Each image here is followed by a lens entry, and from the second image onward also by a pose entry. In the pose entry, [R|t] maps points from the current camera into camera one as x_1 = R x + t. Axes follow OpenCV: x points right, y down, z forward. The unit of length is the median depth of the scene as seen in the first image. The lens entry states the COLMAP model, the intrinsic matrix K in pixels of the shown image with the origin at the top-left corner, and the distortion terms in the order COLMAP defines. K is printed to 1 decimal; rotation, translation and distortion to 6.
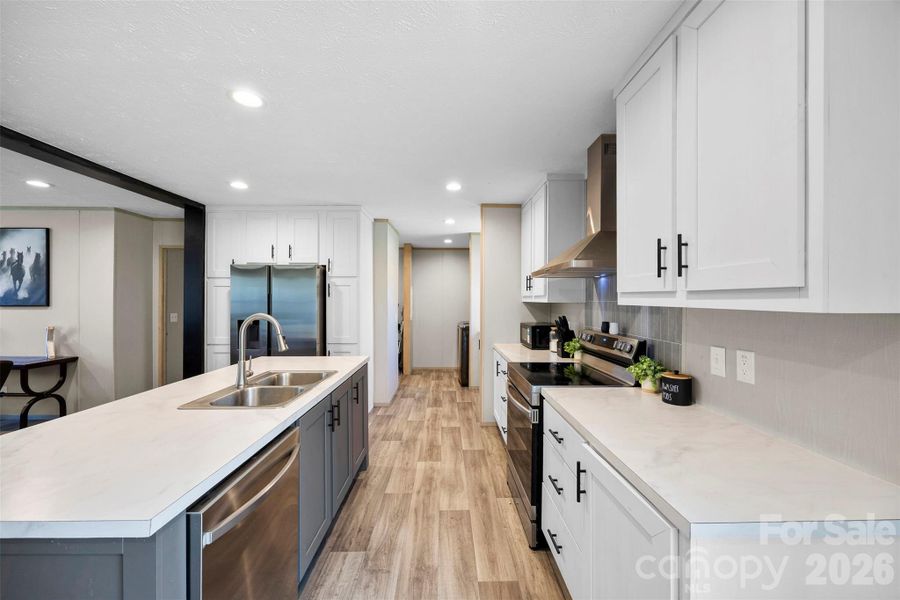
lens RADIAL K [[346.0, 0, 447.5], [0, 346.0, 301.9], [0, 0, 1]] dist [-0.008833, -0.000900]
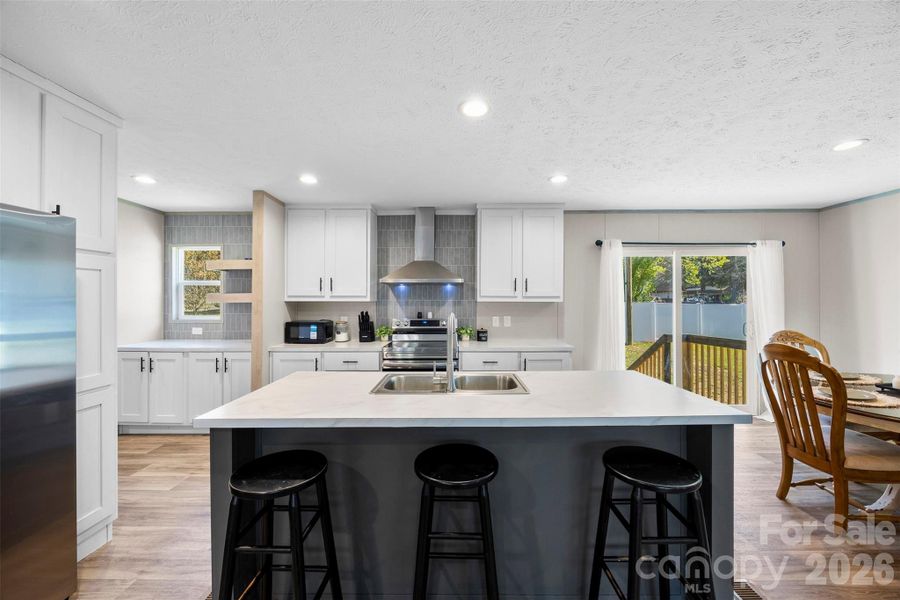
lens RADIAL K [[346.0, 0, 445.8], [0, 346.0, 297.8], [0, 0, 1]] dist [-0.008833, -0.000900]
pose [[0.033350, 0.004771, 0.999432, -0.999546], [0.006101, 0.999969, -0.004977, -0.002986], [-0.999425, 0.006263, 0.033320, 0.651706]]
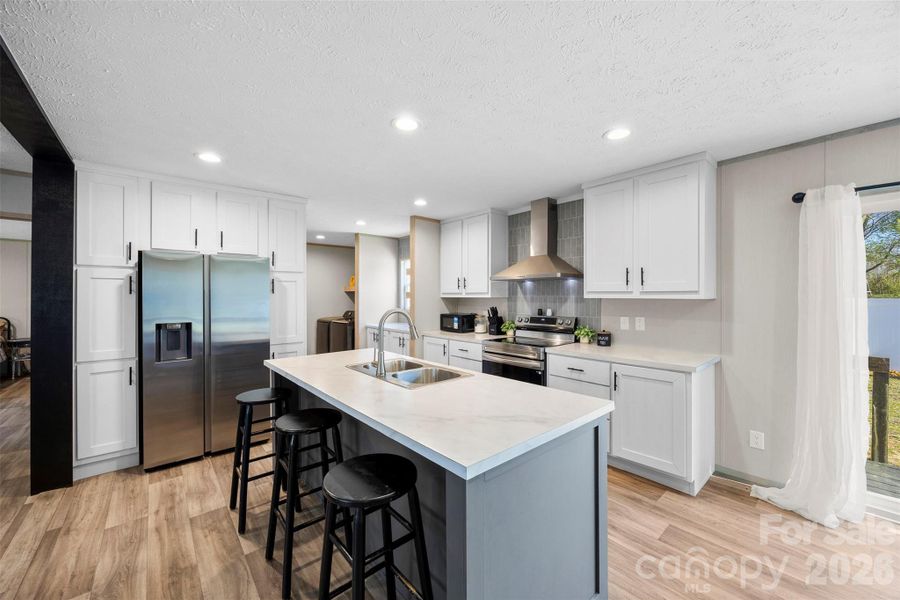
lens RADIAL K [[346.0, 0, 447.9], [0, 346.0, 297.3], [0, 0, 1]] dist [-0.008833, -0.000900]
pose [[0.770796, -0.006159, 0.637052, -0.745108], [0.007709, 0.999970, 0.000340, -0.001175], [-0.637035, 0.004649, 0.770821, 0.007699]]
